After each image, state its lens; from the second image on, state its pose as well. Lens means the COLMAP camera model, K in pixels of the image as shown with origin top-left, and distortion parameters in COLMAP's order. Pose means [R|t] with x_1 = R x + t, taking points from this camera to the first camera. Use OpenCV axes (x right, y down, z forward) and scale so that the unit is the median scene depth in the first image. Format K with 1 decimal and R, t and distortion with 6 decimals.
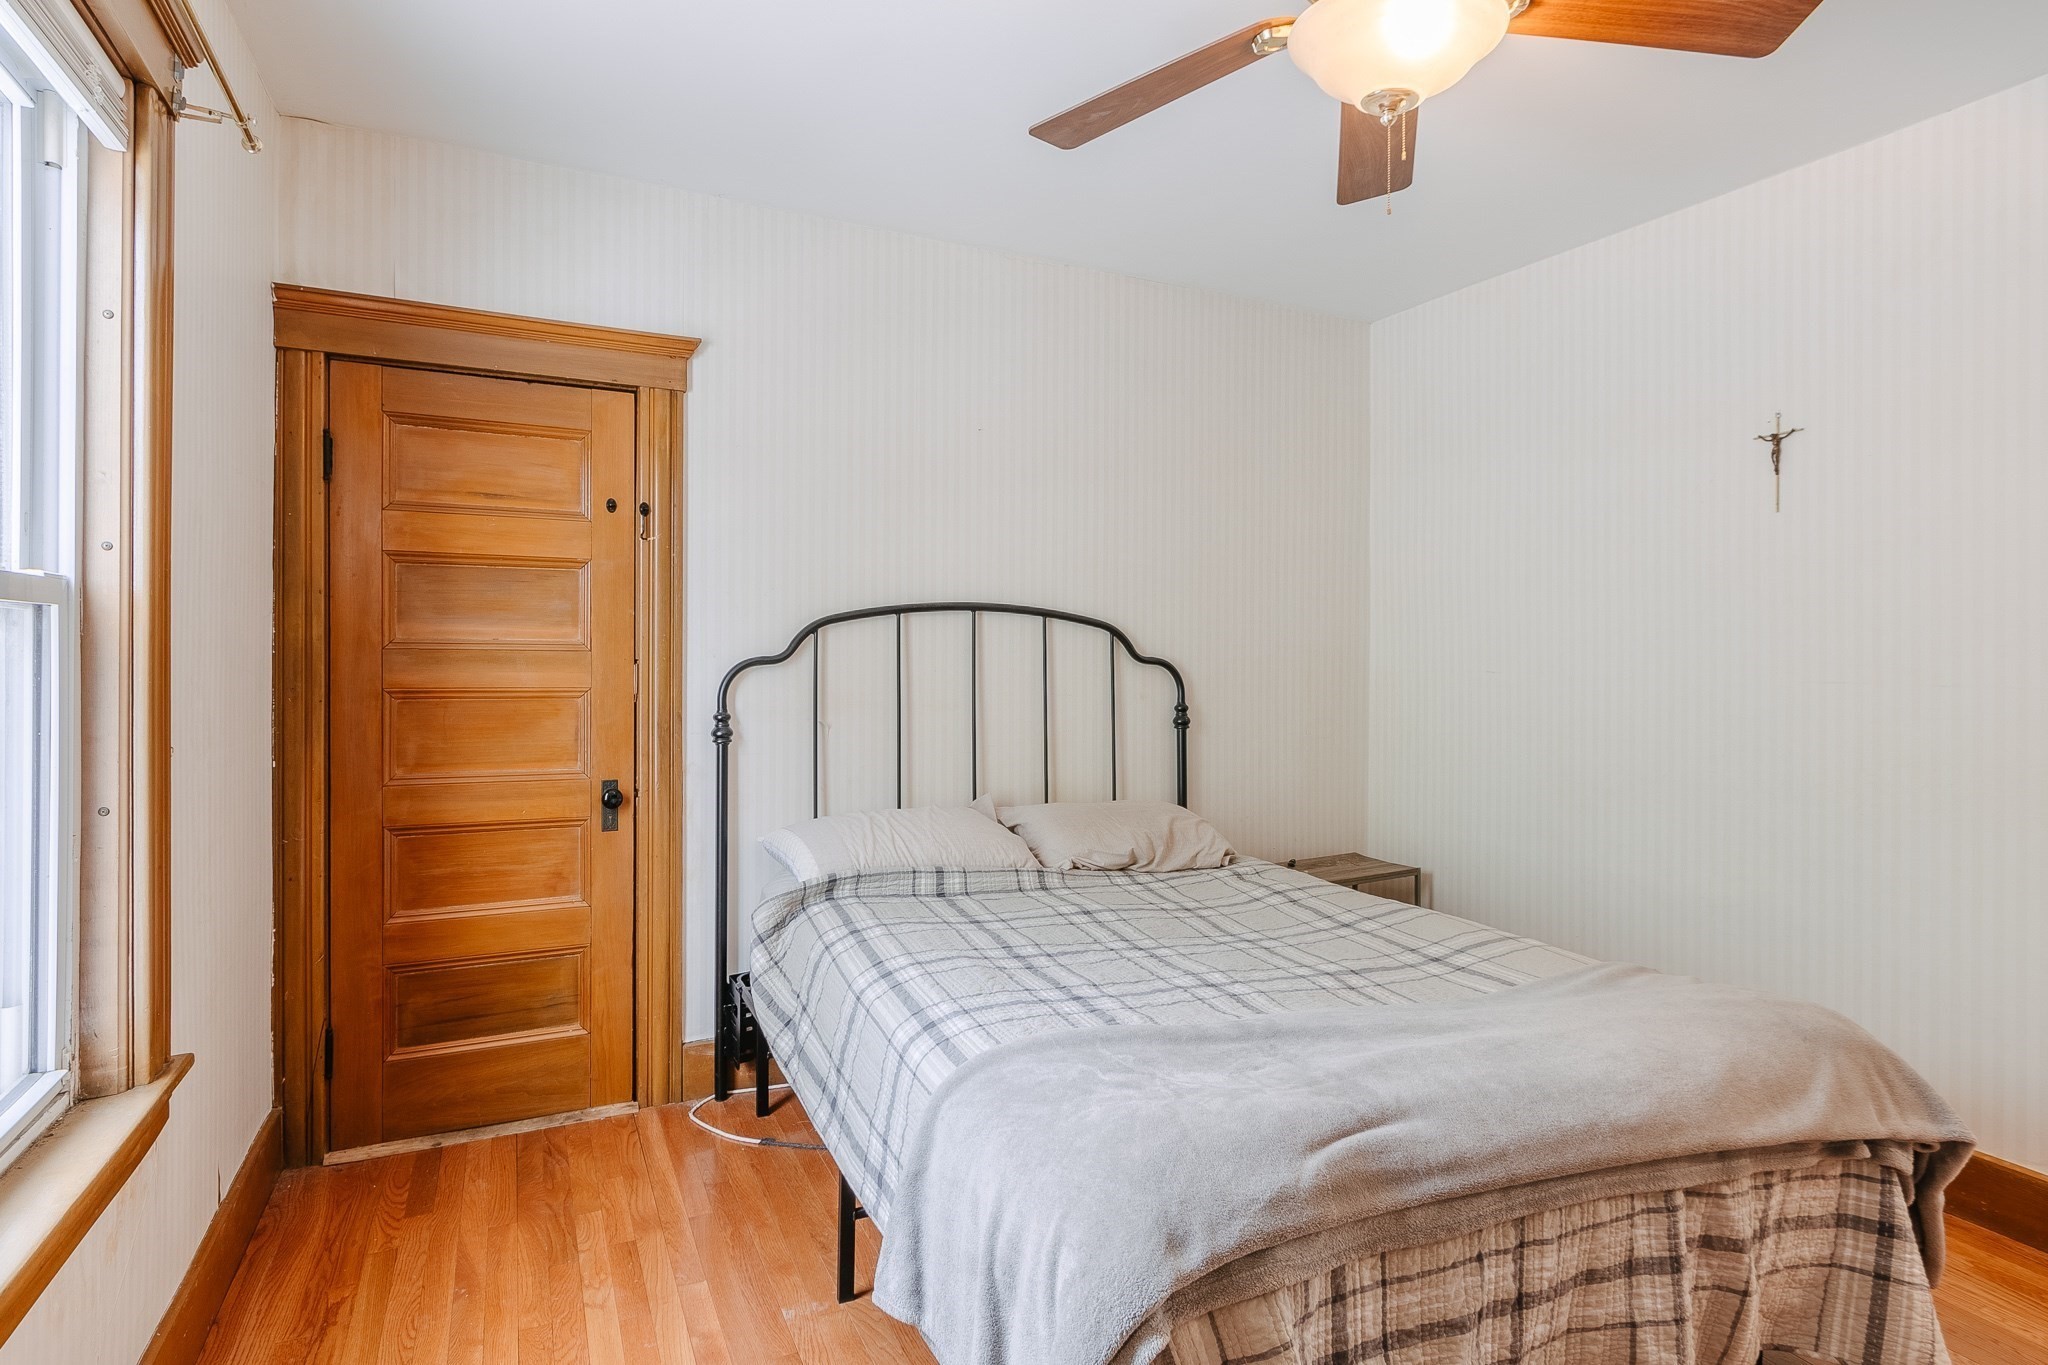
lens RADIAL K [[1075.2, 0, 1022.4], [0, 1075.2, 665.7], [0, 0, 1]] dist [0.001512, 0.000215]
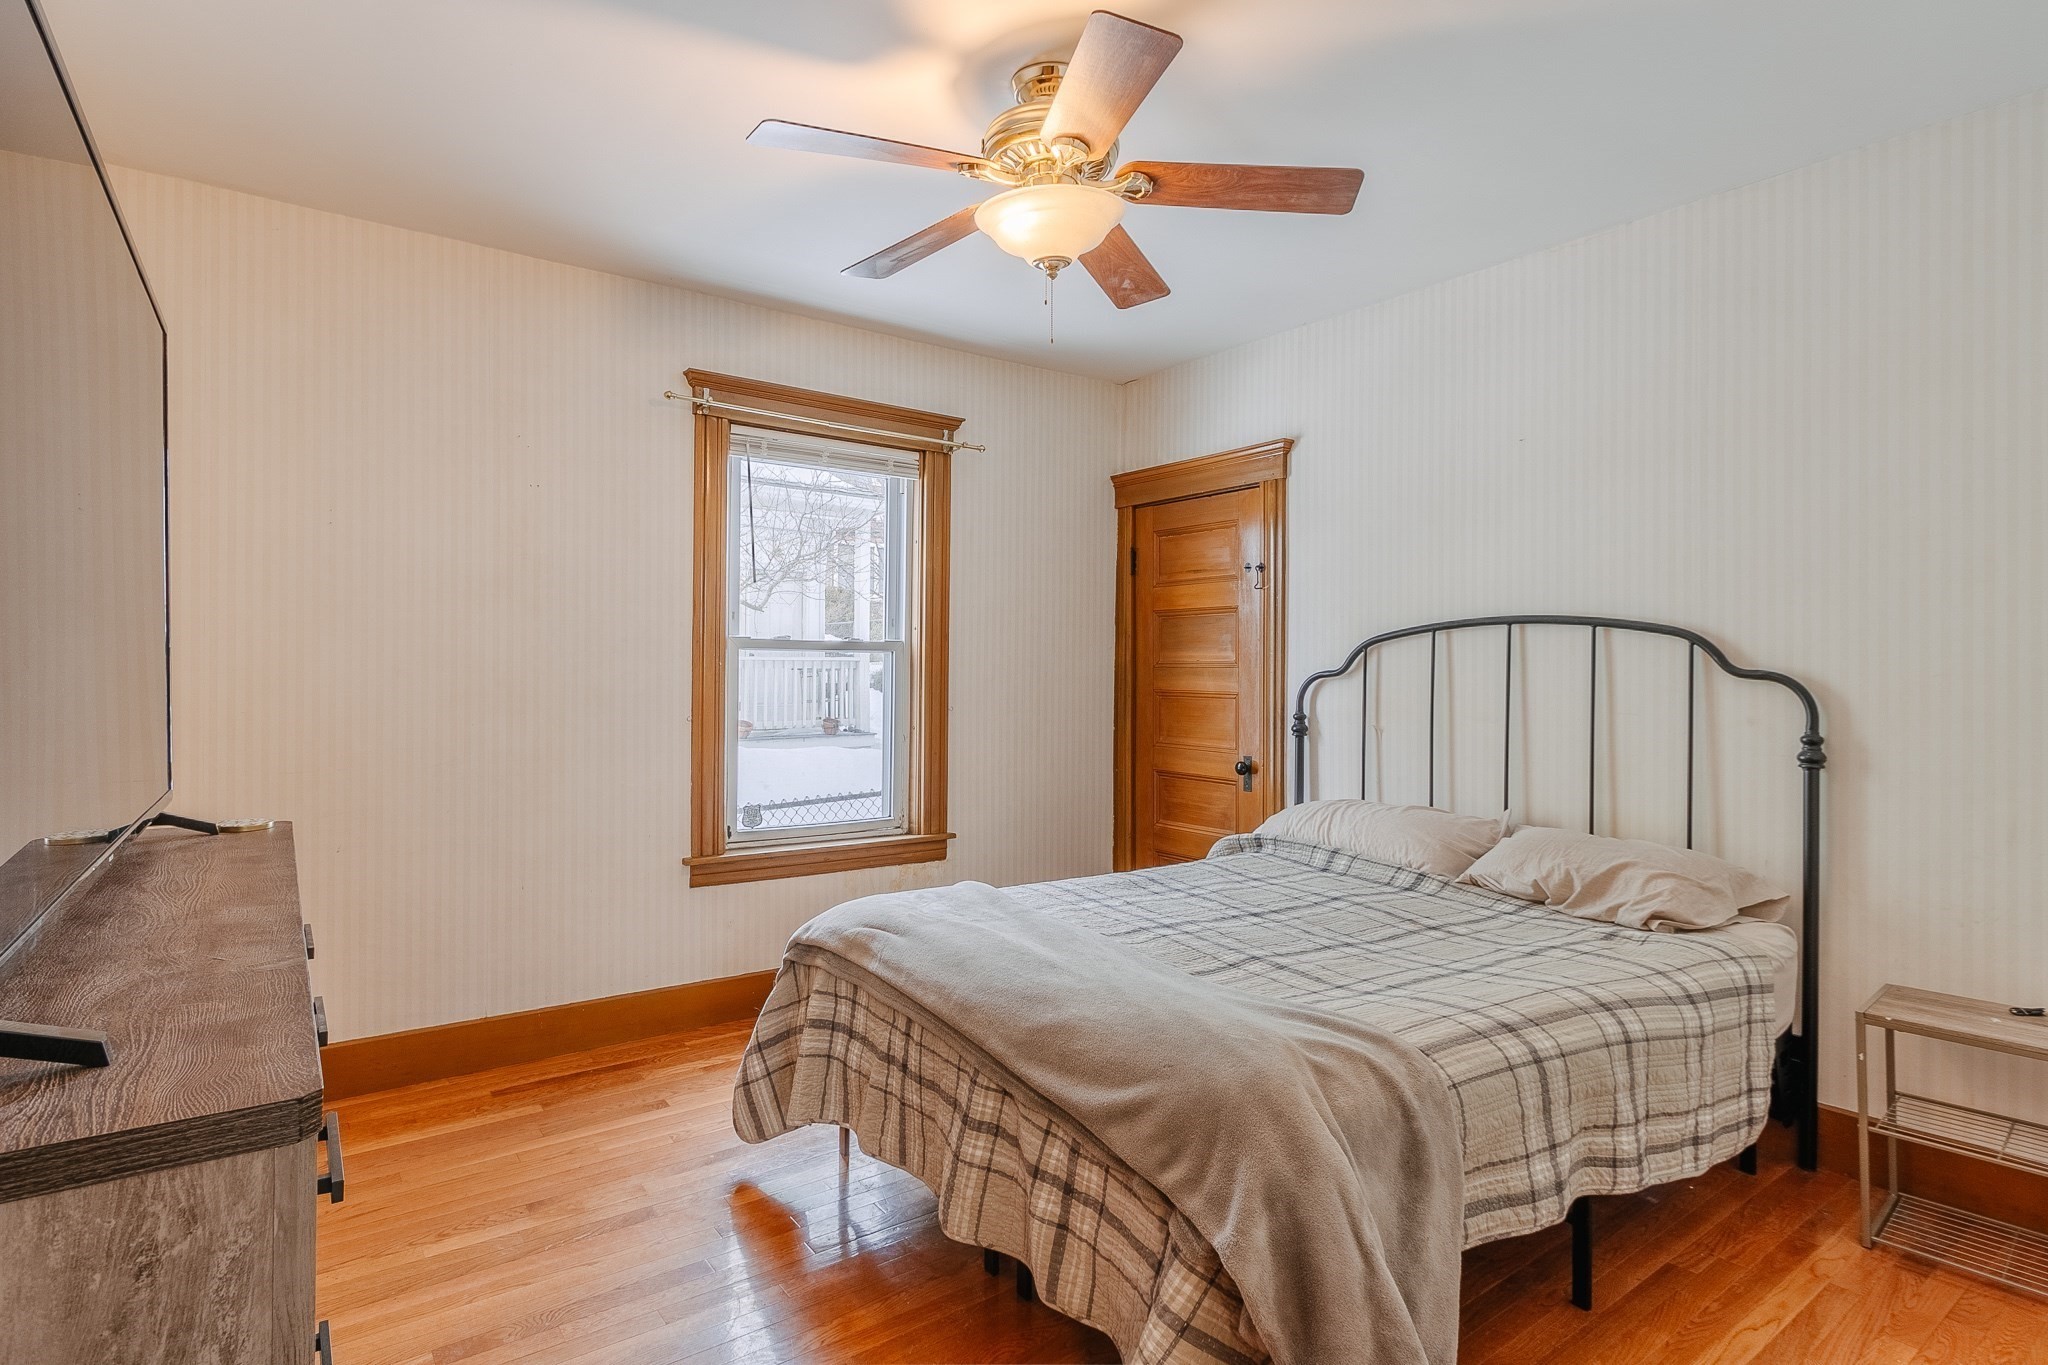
lens RADIAL K [[1075.2, 0, 1023.6], [0, 1075.2, 664.9], [0, 0, 1]] dist [0.001512, 0.000215]
pose [[0.179956, -0.007403, -0.983647, 0.924040], [-0.007431, 0.999933, -0.008885, -0.001683], [0.983647, 0.008909, 0.179889, 0.405461]]
